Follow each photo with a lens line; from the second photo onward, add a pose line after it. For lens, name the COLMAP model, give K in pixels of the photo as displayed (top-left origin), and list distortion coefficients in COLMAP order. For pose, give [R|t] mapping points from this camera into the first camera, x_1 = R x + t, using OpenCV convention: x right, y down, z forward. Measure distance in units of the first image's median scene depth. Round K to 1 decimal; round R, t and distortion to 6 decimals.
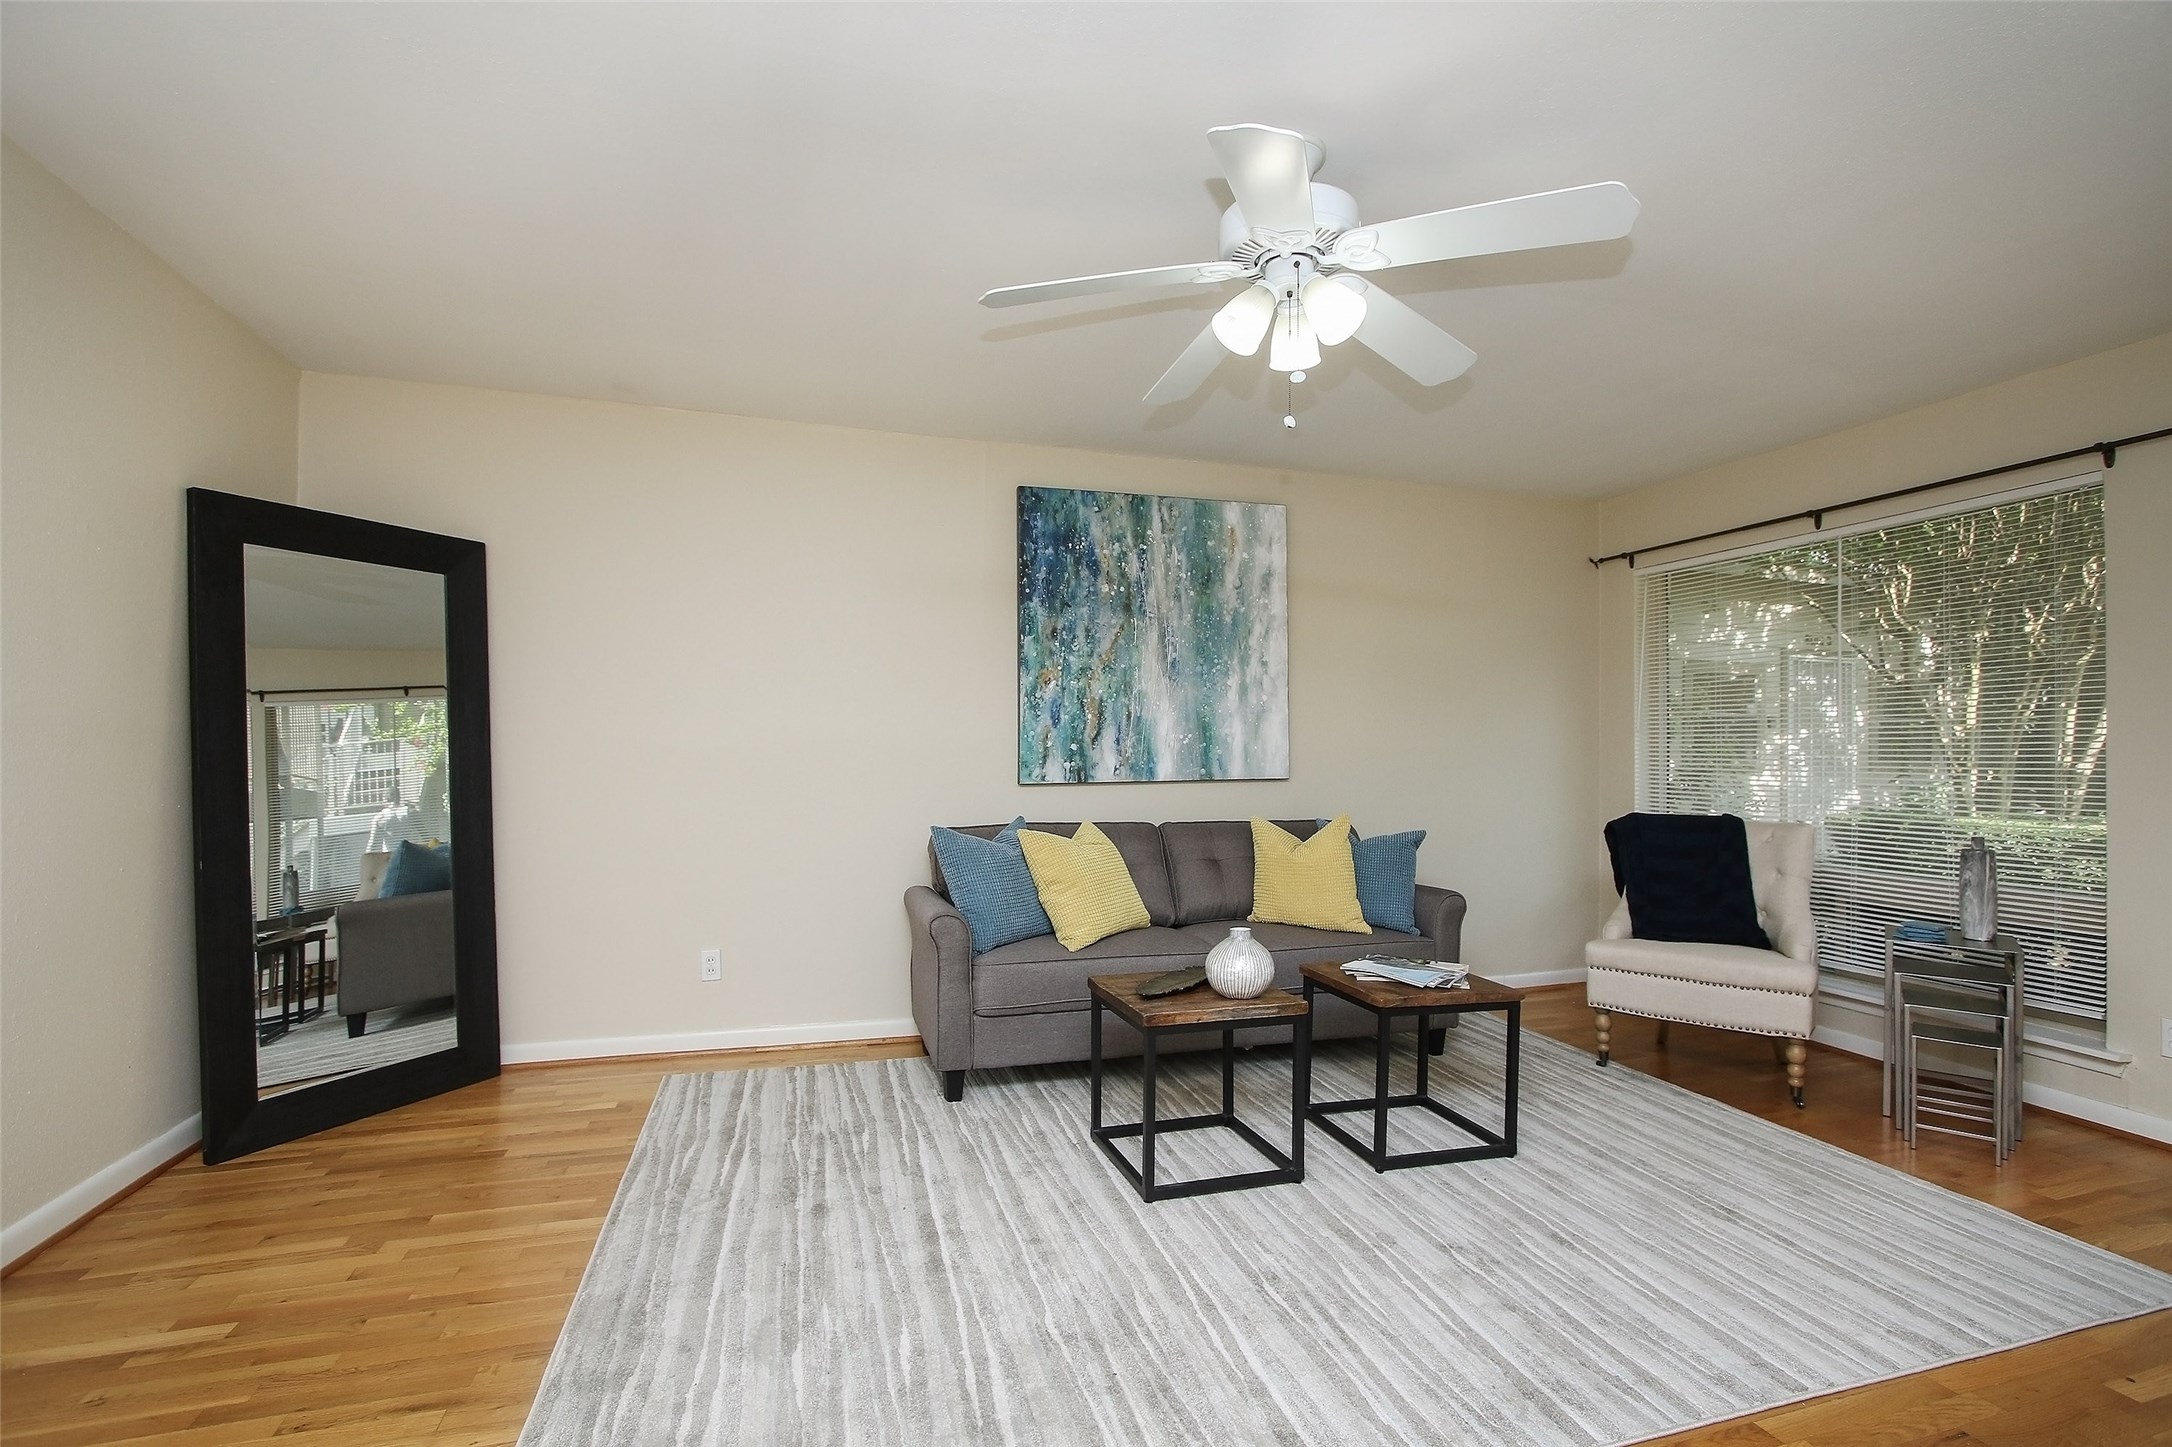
lens RADIAL K [[998.0, 0, 1095.8], [0, 998.0, 738.1], [0, 0, 1]] dist [-0.019933, 0.004415]
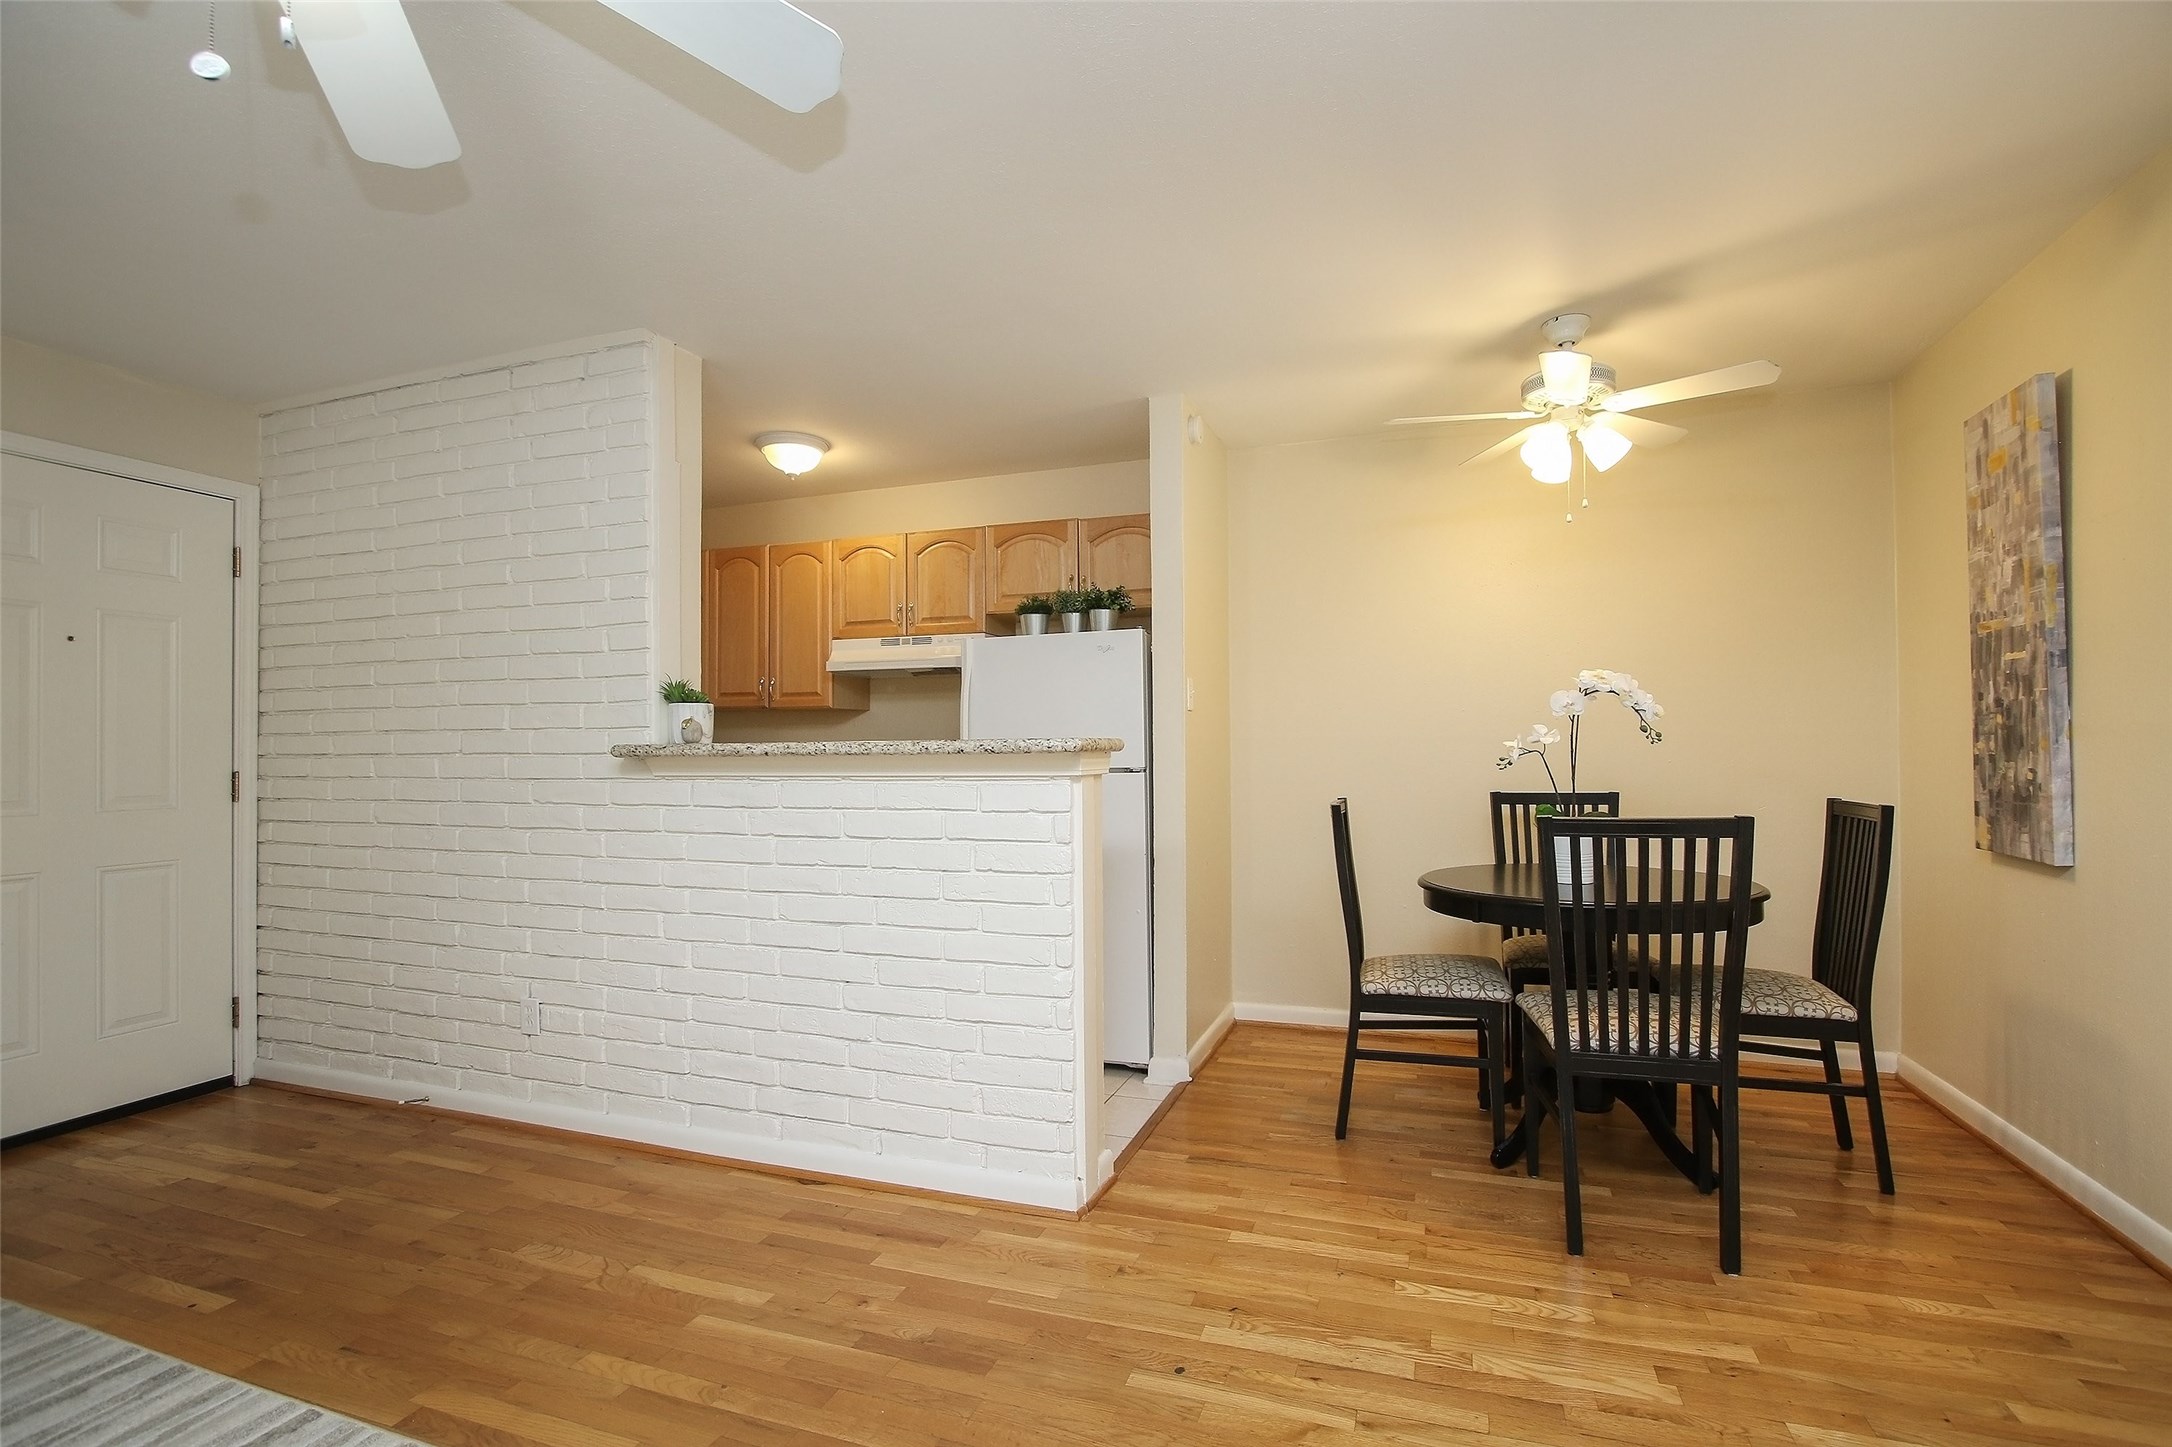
lens RADIAL K [[998.0, 0, 1095.1], [0, 998.0, 738.4], [0, 0, 1]] dist [-0.019933, 0.004415]
pose [[-0.798325, 0.005747, 0.602199, -0.252836], [-0.005893, 0.999832, -0.017354, 0.002783], [-0.602198, -0.017403, -0.798157, 0.677174]]
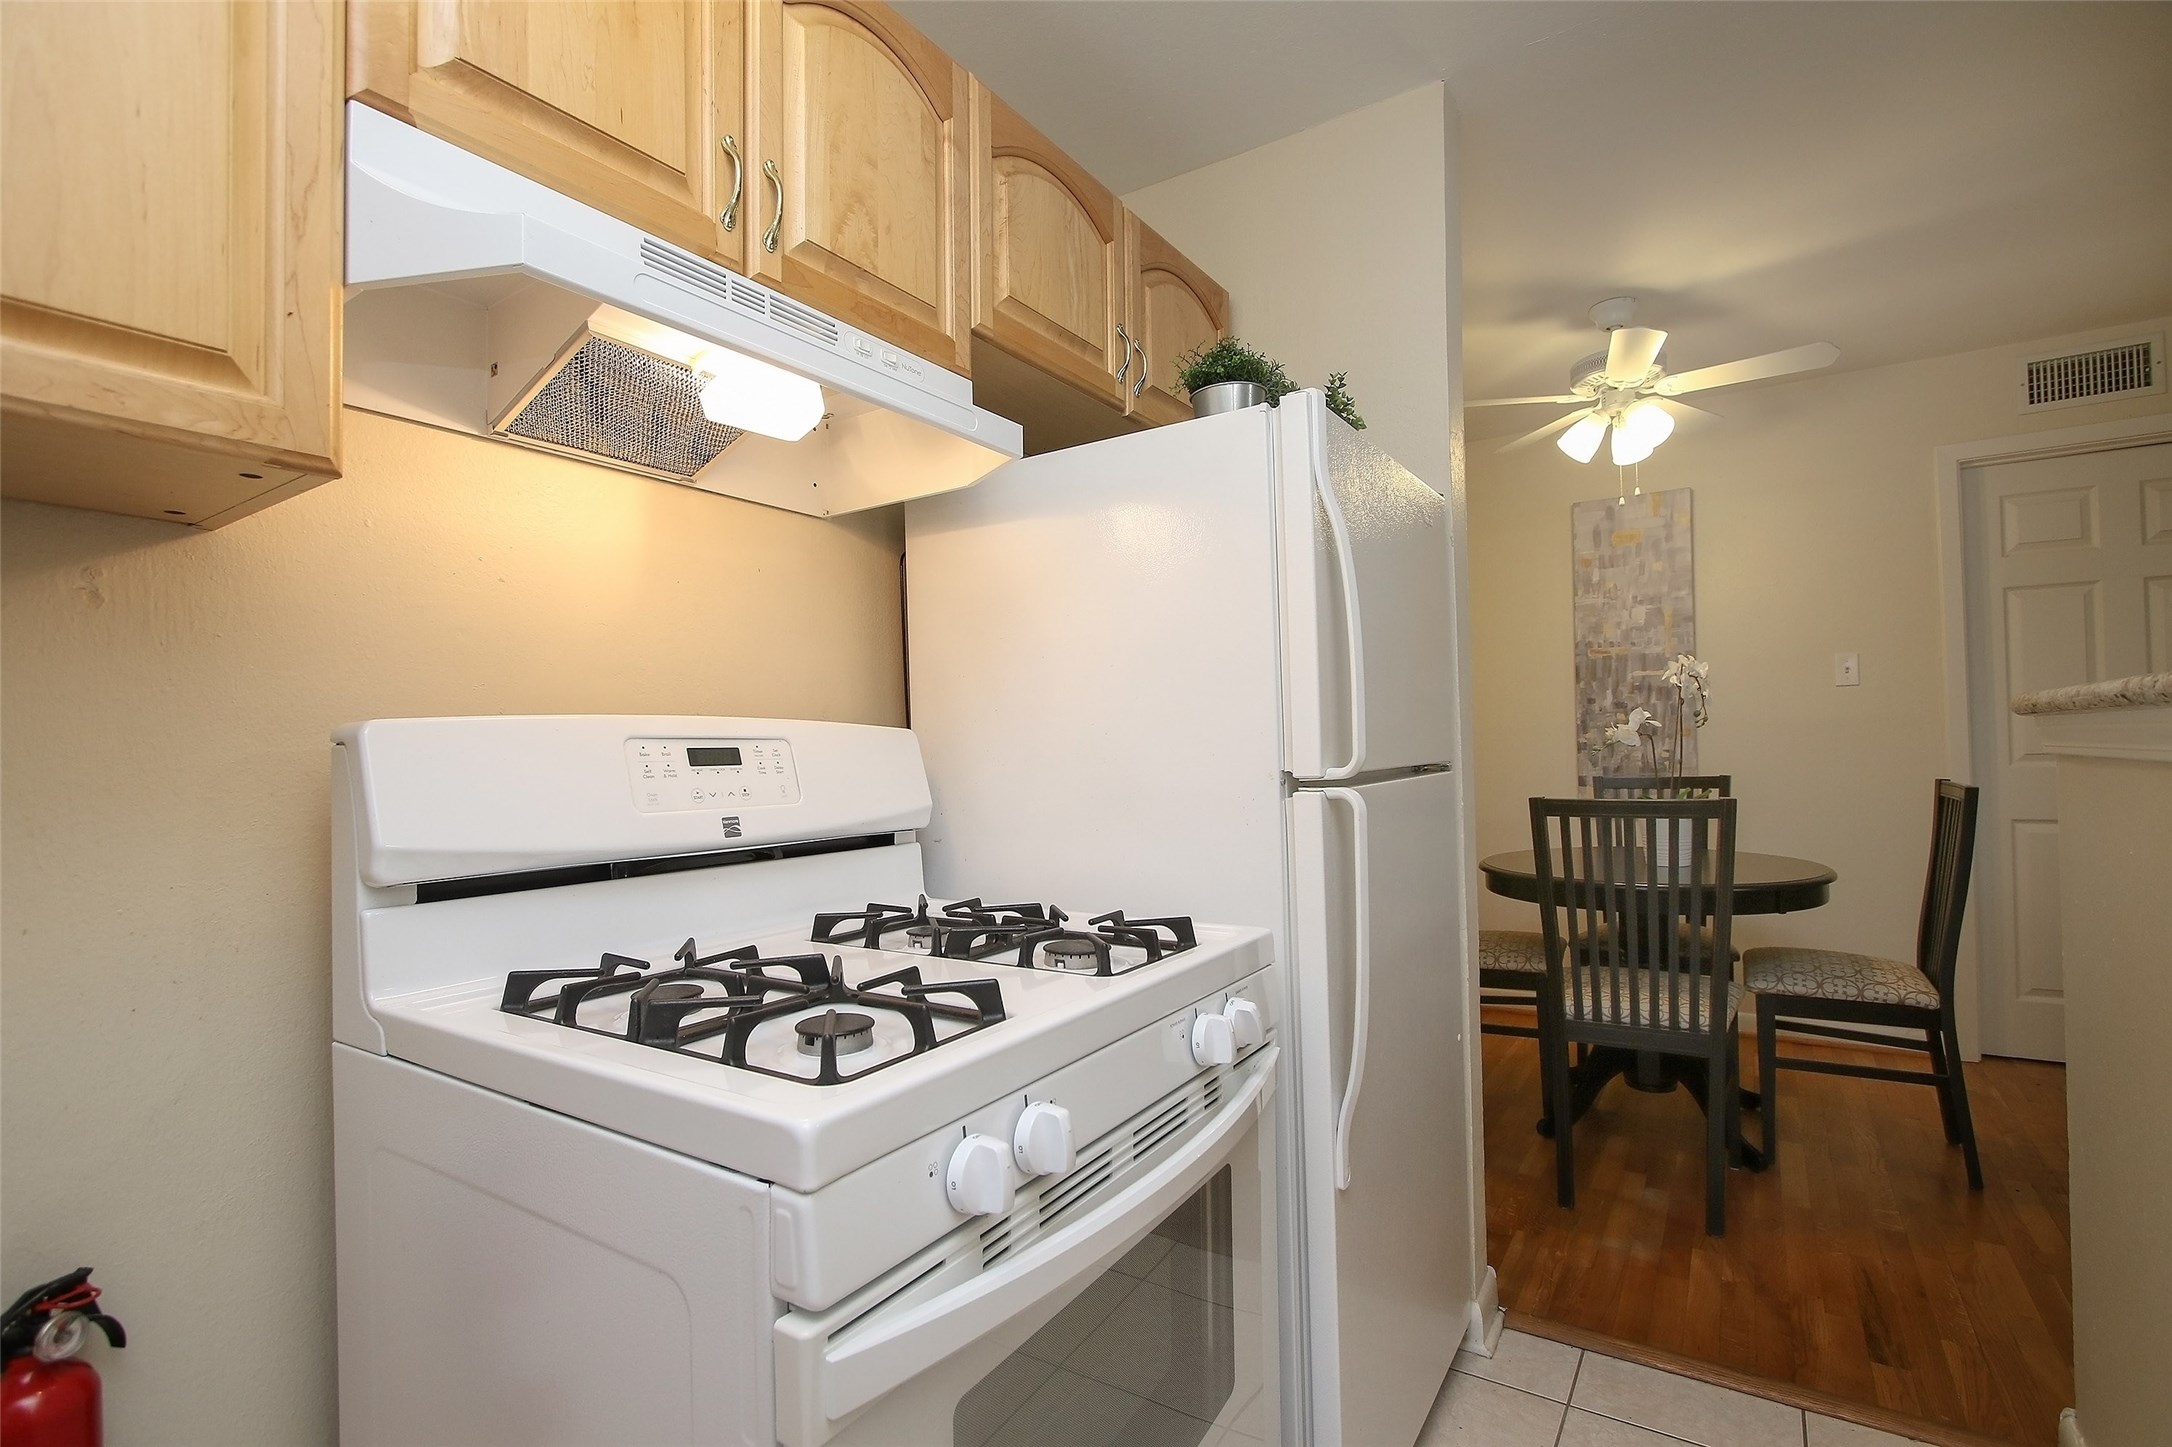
lens RADIAL K [[998.0, 0, 1070.6], [0, 998.0, 743.2], [0, 0, 1]] dist [-0.019933, 0.004415]
pose [[-0.787167, -0.001128, -0.616739, 0.822116], [0.012866, 0.999751, -0.018249, 0.011450], [0.616605, -0.022300, -0.786956, 0.126382]]
